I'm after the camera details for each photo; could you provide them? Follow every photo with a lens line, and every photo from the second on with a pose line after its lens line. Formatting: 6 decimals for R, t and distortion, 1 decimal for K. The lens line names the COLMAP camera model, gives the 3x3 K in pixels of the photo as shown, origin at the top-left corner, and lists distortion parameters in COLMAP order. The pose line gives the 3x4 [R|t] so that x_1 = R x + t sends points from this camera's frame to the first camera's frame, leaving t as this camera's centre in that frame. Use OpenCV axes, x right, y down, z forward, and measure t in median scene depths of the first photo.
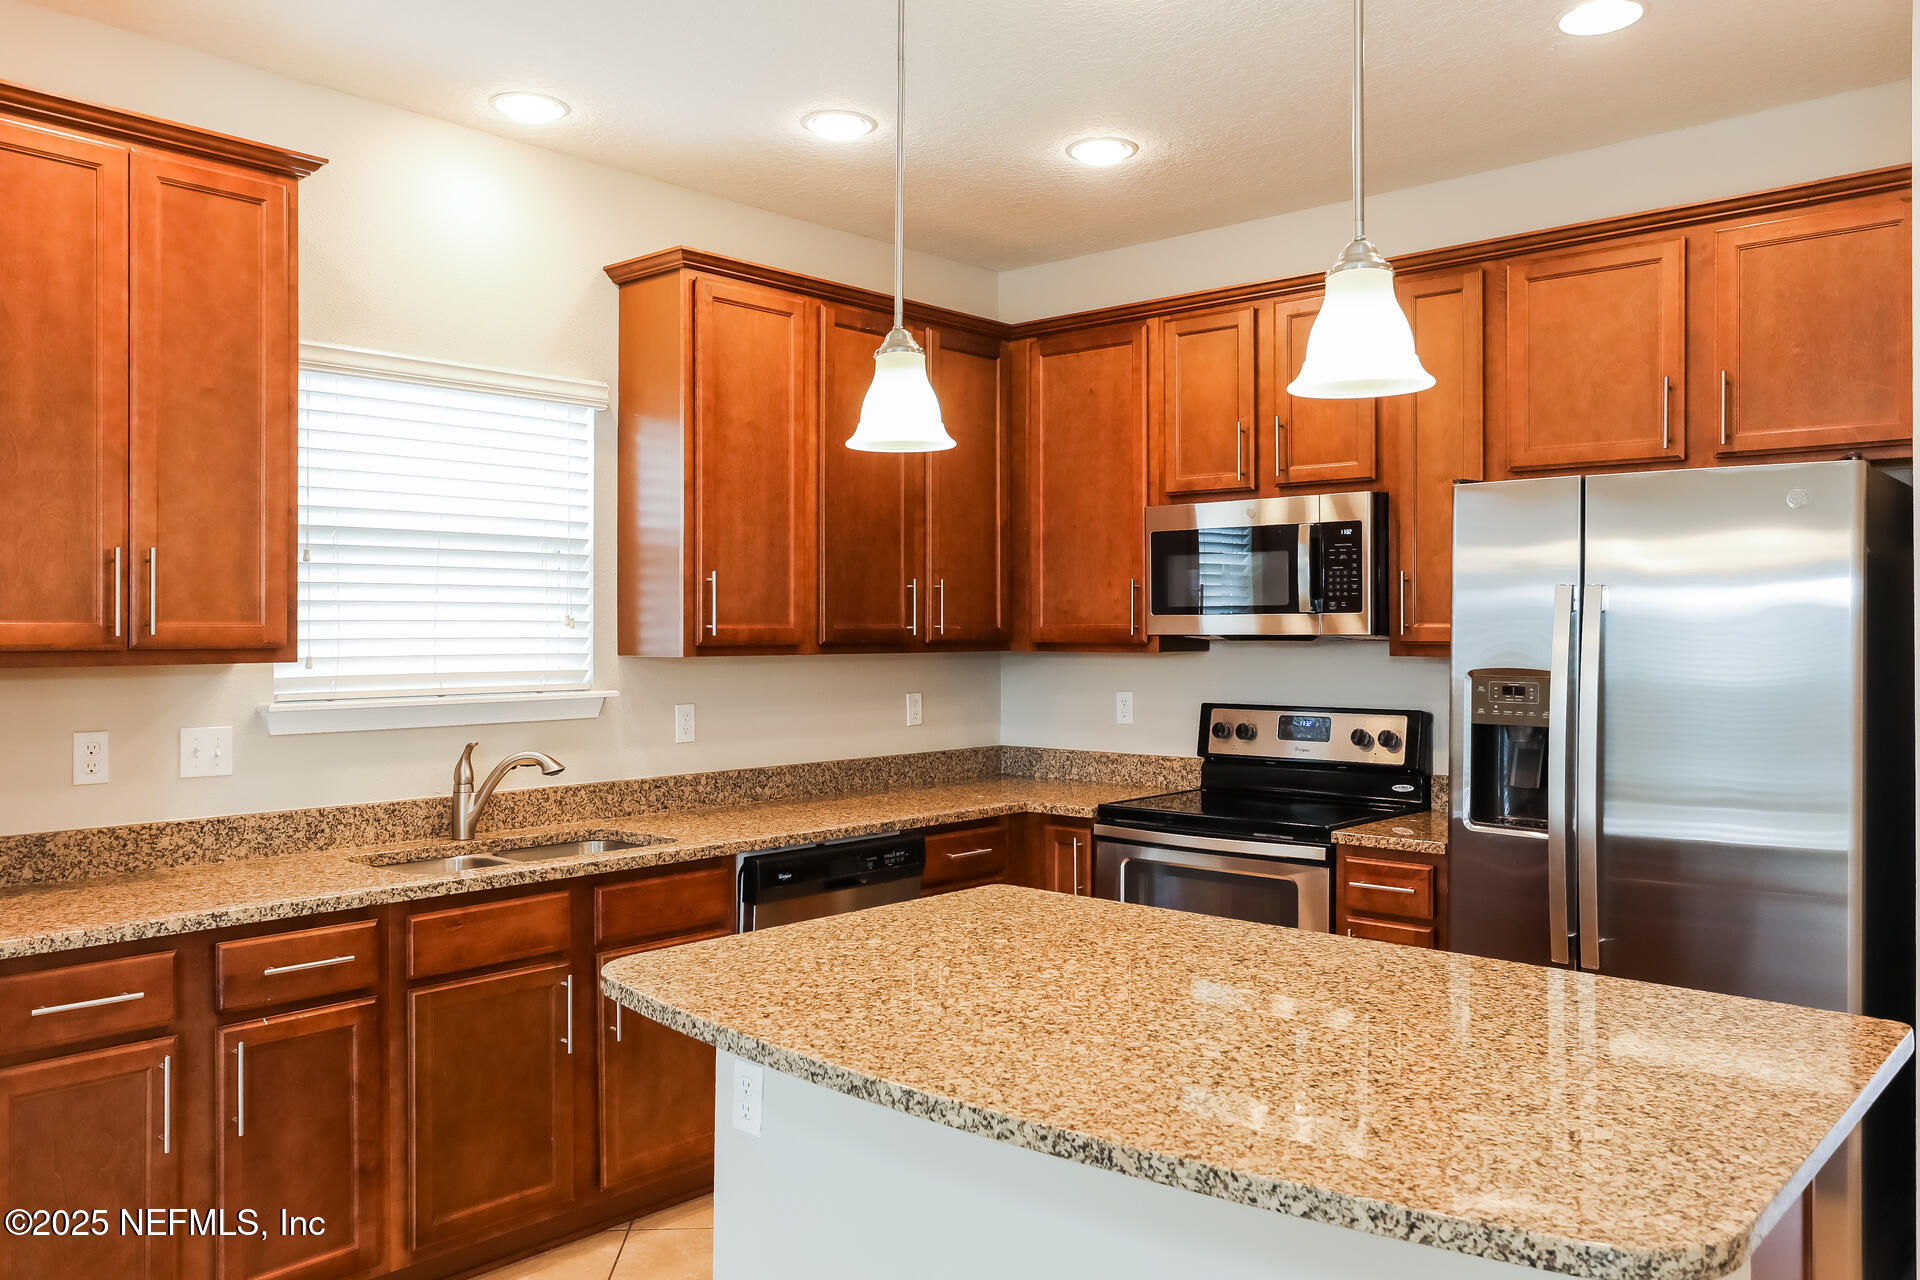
lens RADIAL K [[1461.7, 0, 960.0], [0, 1461.7, 640.0], [0, 0, 1]] dist [-0.008614, -0.000394]
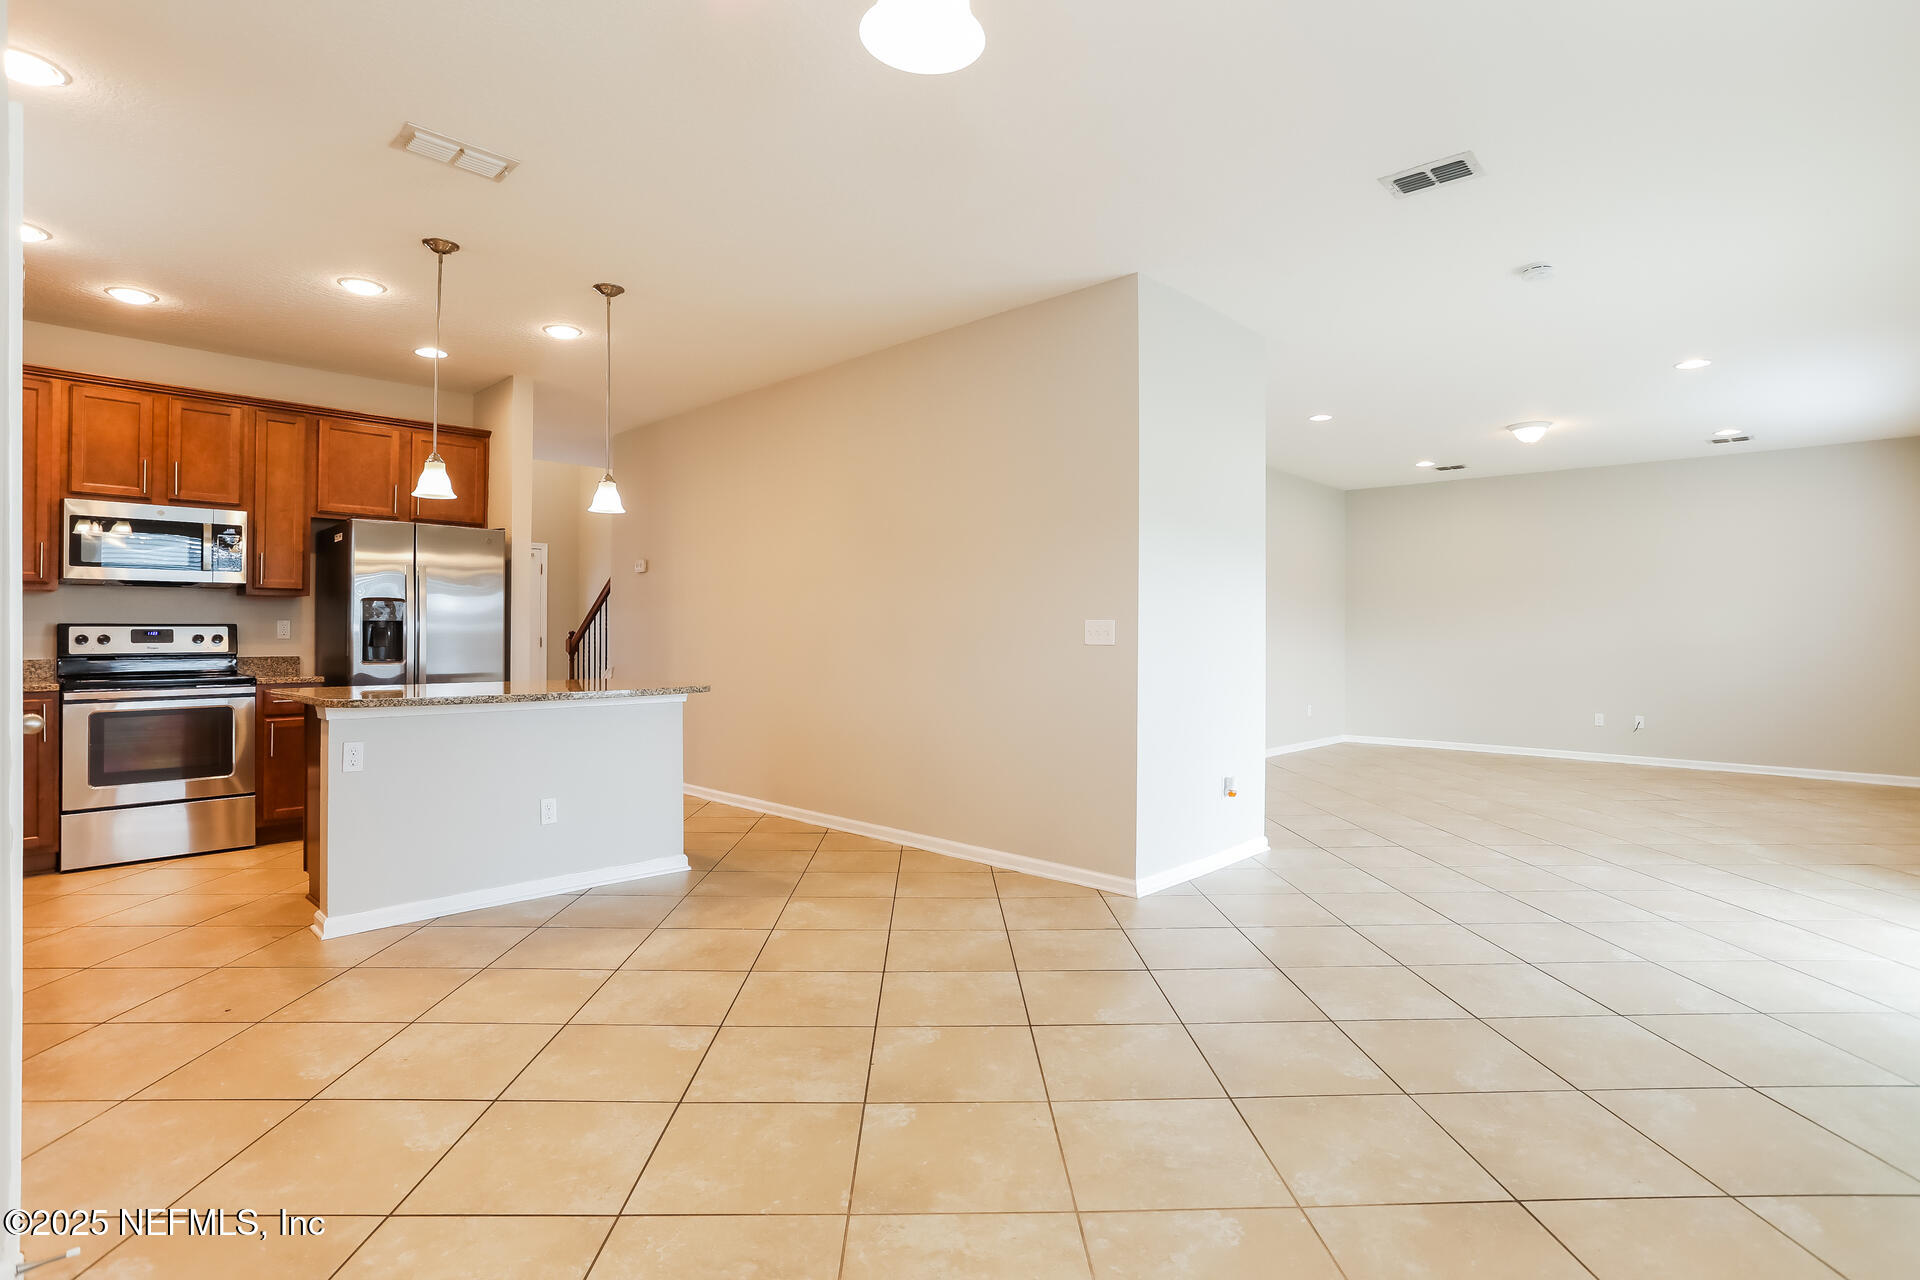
lens RADIAL K [[938.3, 0, 960.0], [0, 938.3, 640.0], [0, 0, 1]] dist [-0.002583, -0.000301]
pose [[0.050227, -0.013286, 0.998649, -1.955309], [0.005788, 0.999899, 0.013011, 0.130042], [-0.998721, 0.005126, 0.050298, -0.084334]]
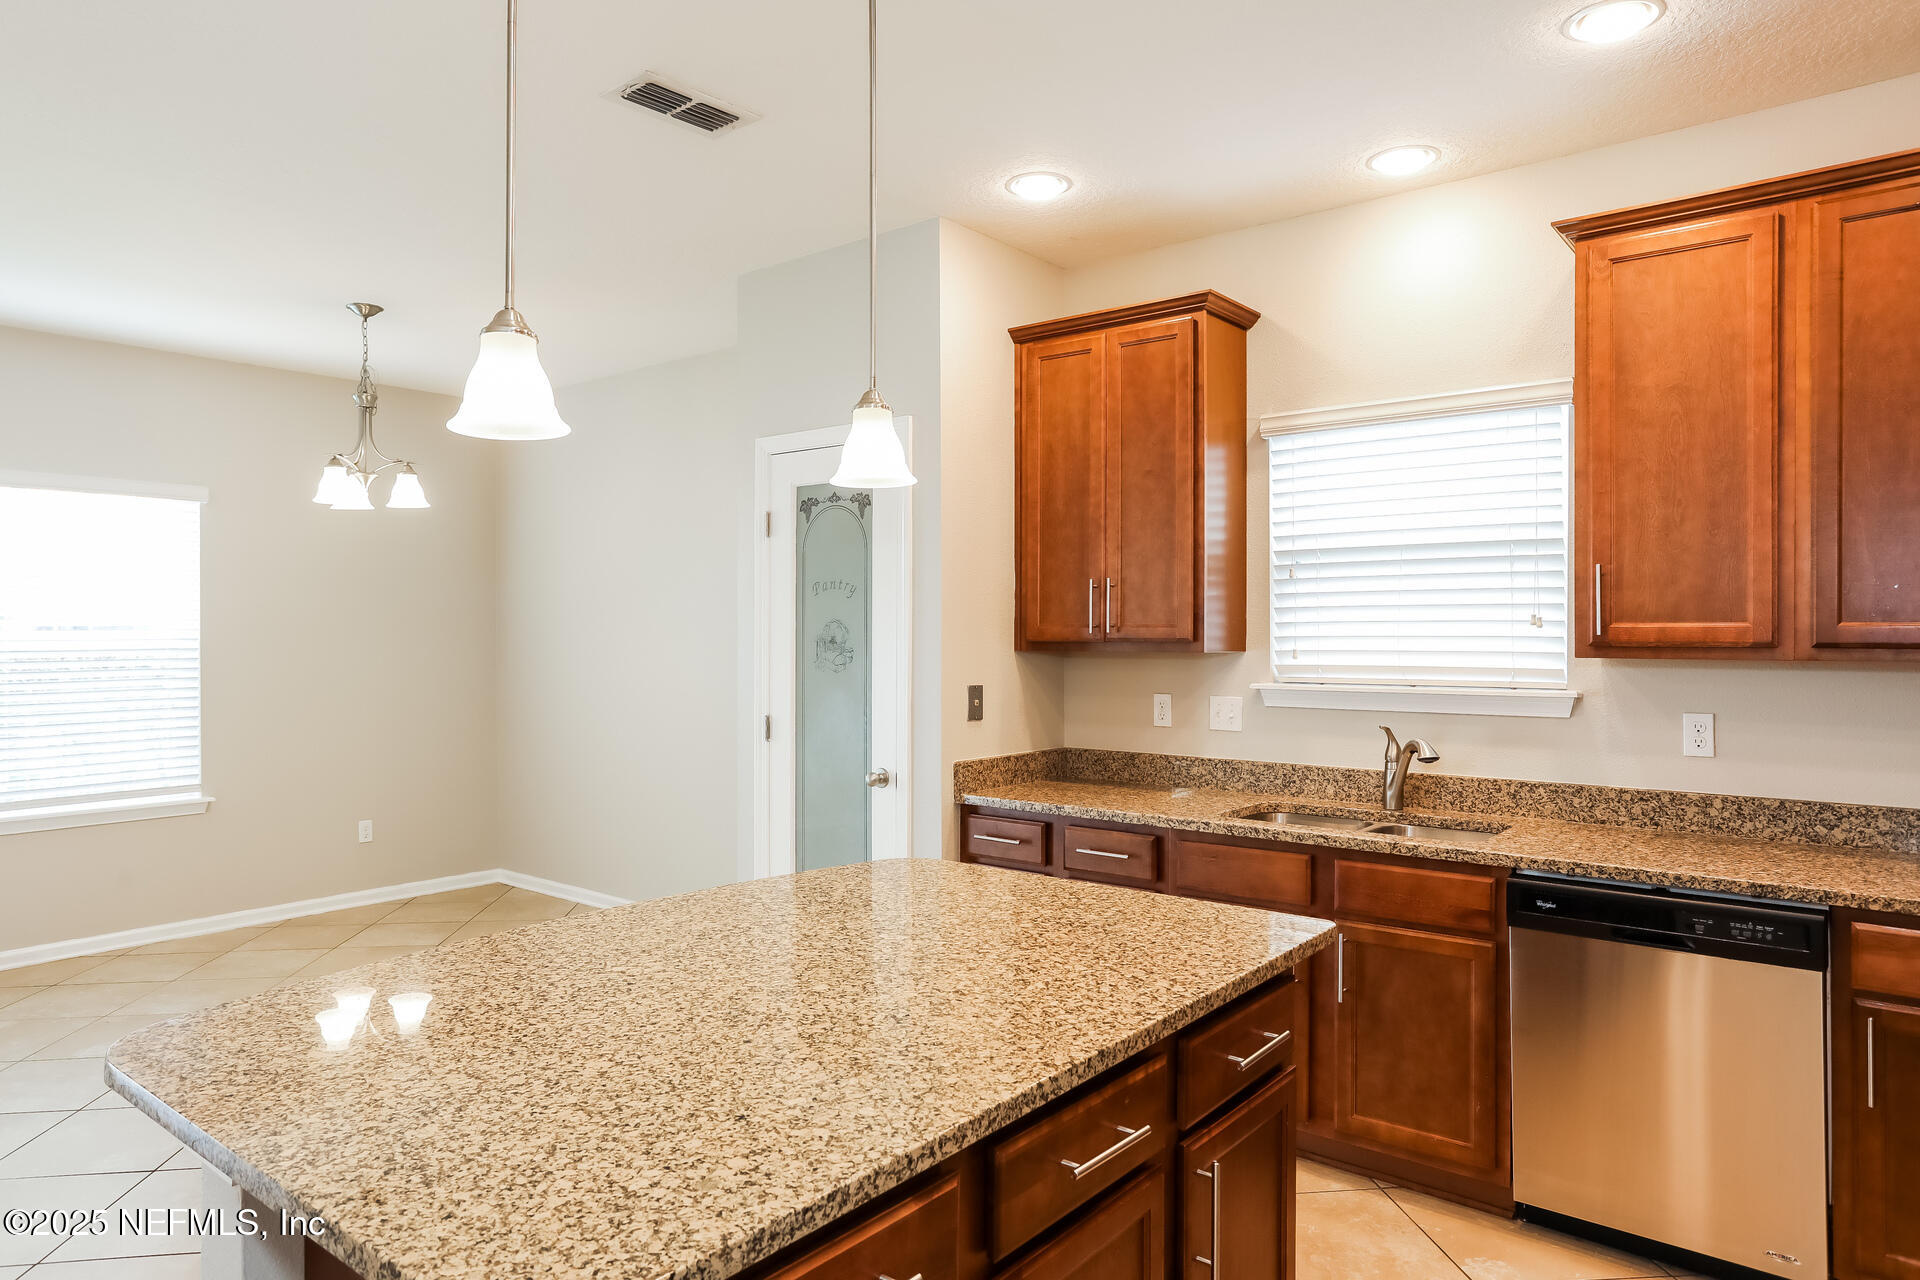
lens RADIAL K [[1196.7, 0, 960.0], [0, 1196.7, 640.0], [0, 0, 1]] dist [-0.021208, 0.004547]
pose [[0.045596, 0.007921, -0.998929, 0.600371], [-0.006108, 0.999952, 0.007651, -0.003457], [0.998941, 0.005752, 0.045642, 0.621180]]
